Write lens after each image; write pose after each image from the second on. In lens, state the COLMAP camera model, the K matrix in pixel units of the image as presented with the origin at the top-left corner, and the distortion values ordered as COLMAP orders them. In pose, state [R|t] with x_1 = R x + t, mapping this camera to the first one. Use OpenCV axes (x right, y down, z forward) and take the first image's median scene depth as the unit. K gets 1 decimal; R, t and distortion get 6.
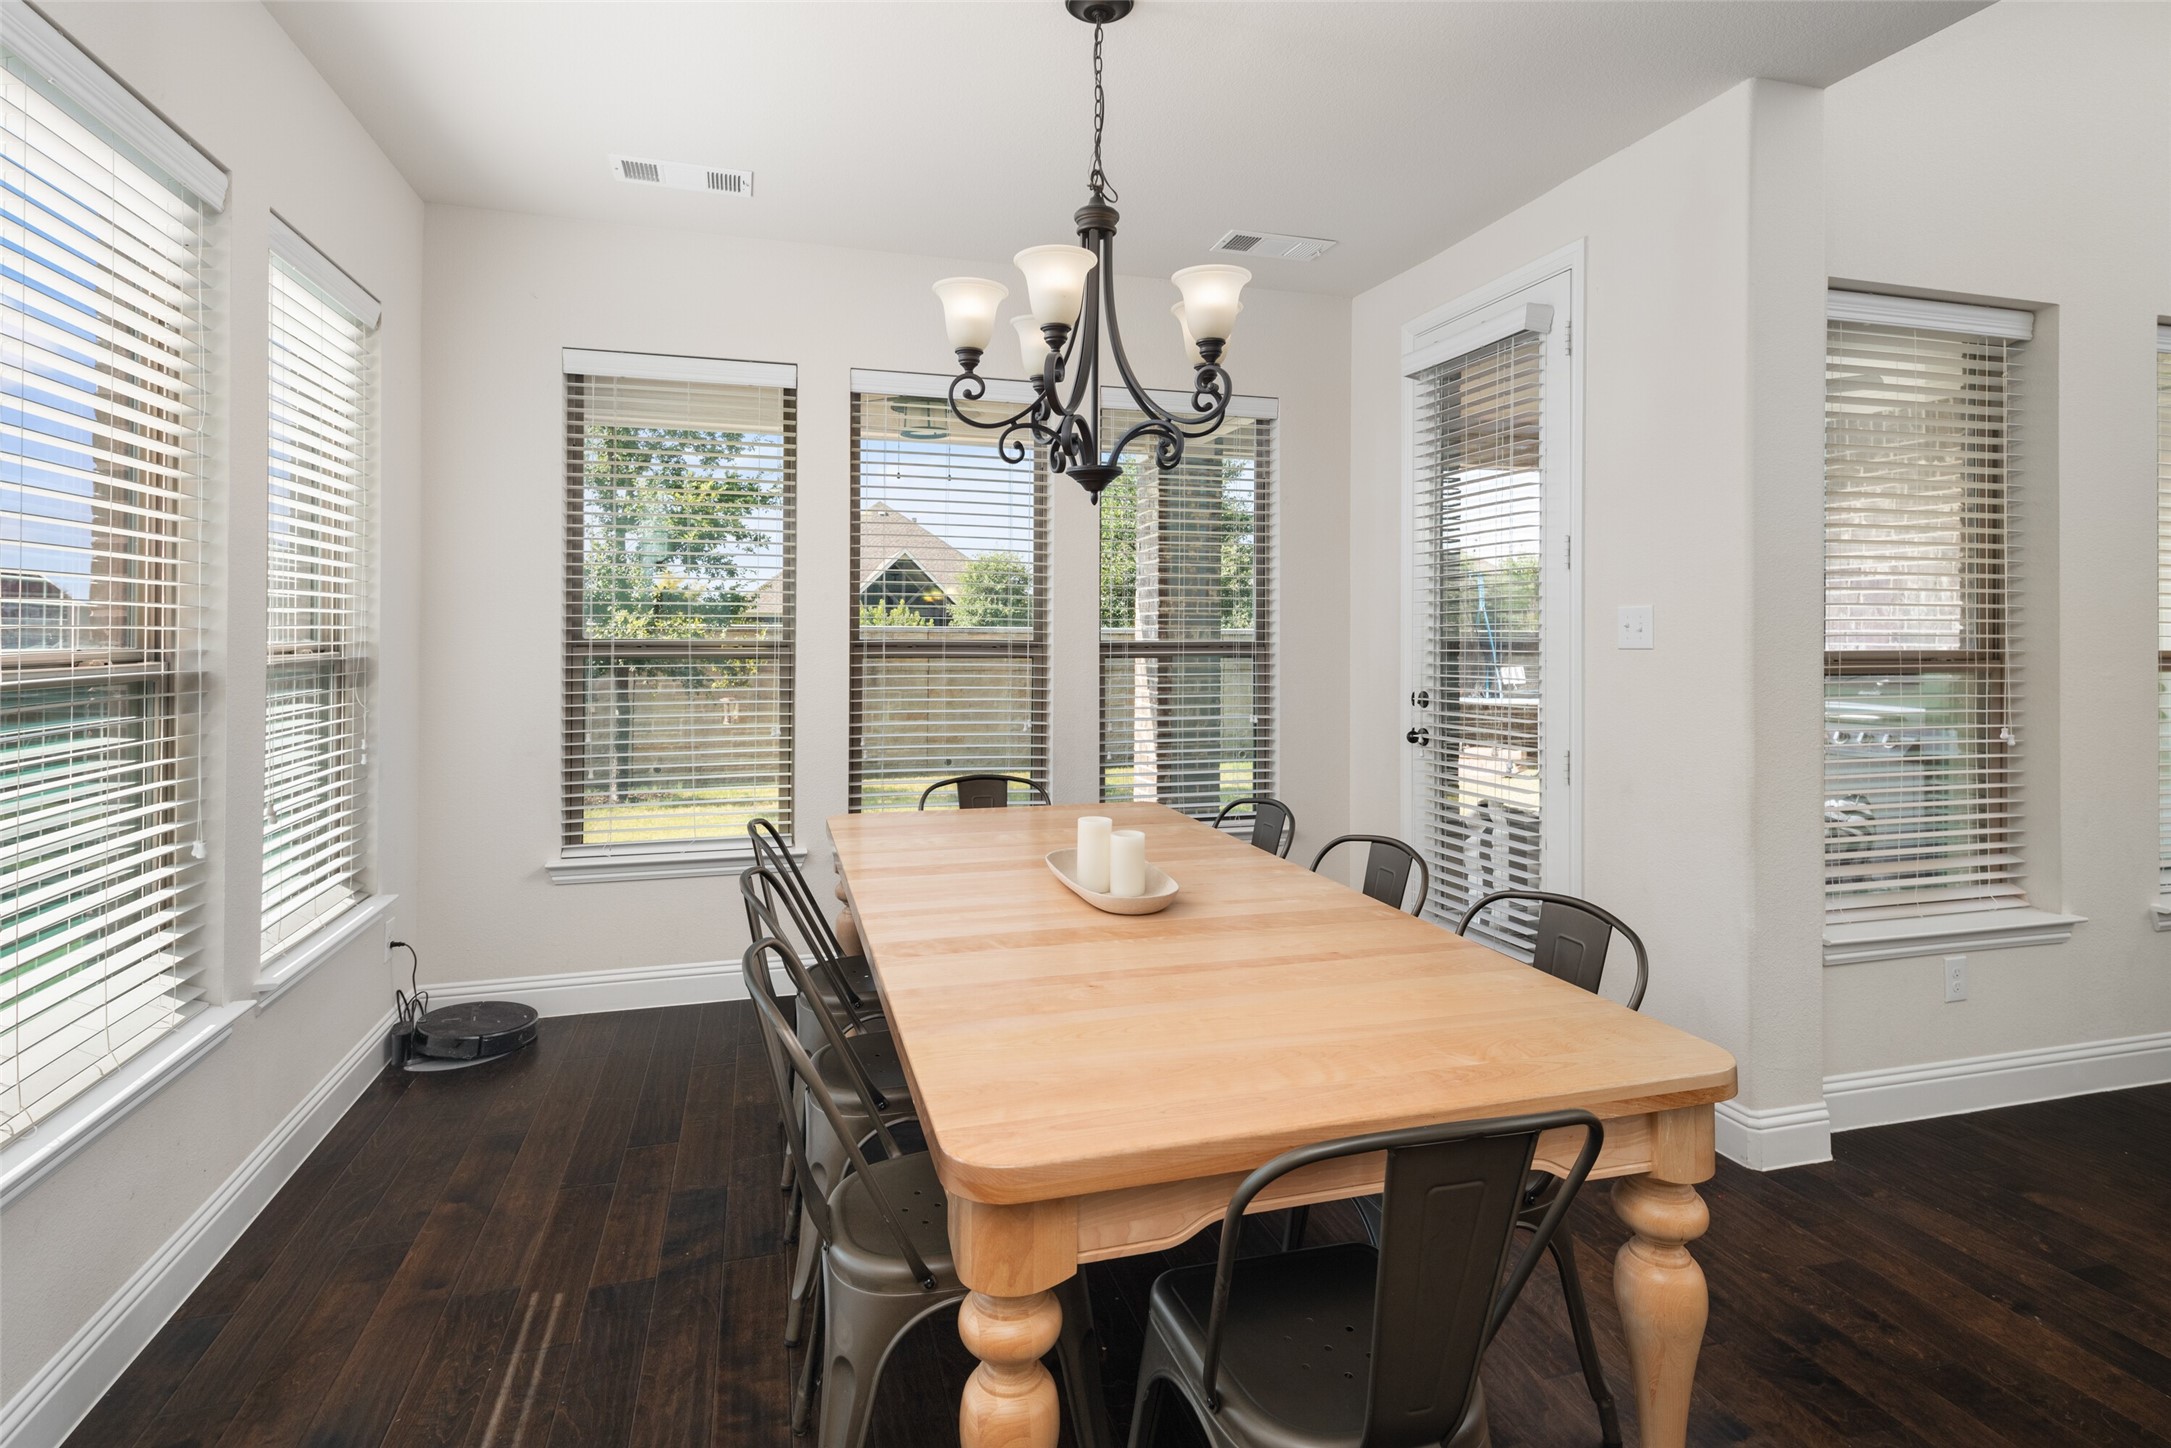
lens RADIAL K [[1076.6, 0, 1080.9], [0, 1076.6, 609.1], [0, 0, 1]] dist [0.013669, 0.000170]
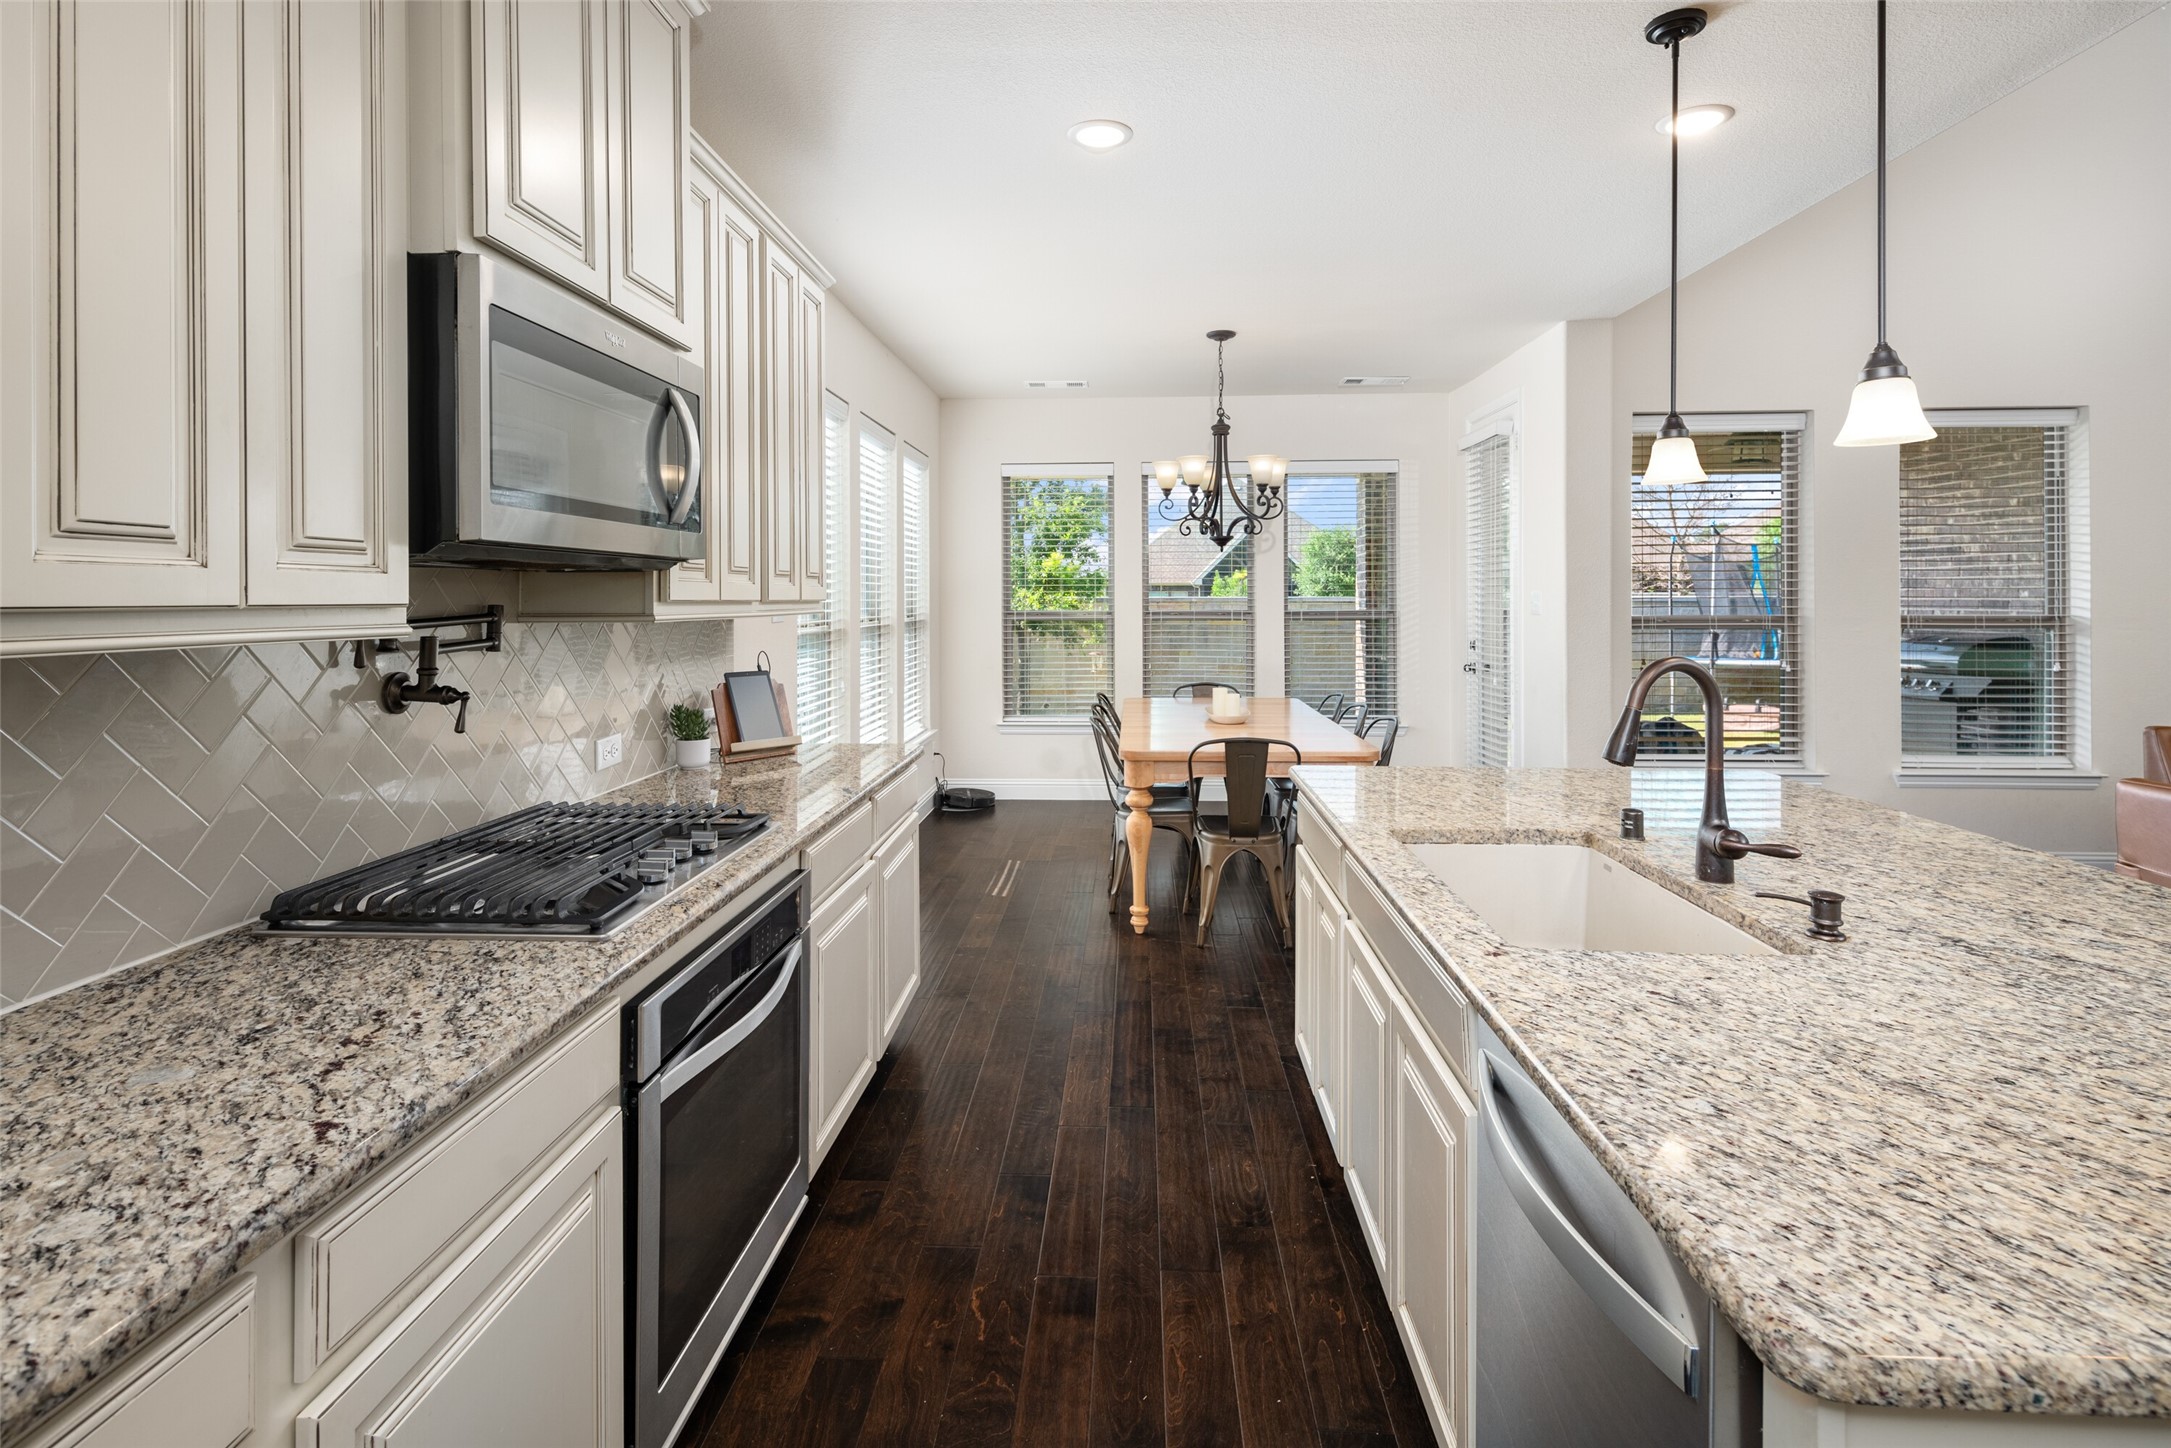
lens RADIAL K [[1066.6, 0, 1075.1], [0, 1066.6, 746.5], [0, 0, 1]] dist [0.011946, -0.000567]
pose [[0.940331, 0.040633, -0.337826, 0.299764], [0.013602, 0.987562, 0.156641, -0.029504], [0.339989, -0.151889, 0.928082, -0.760125]]
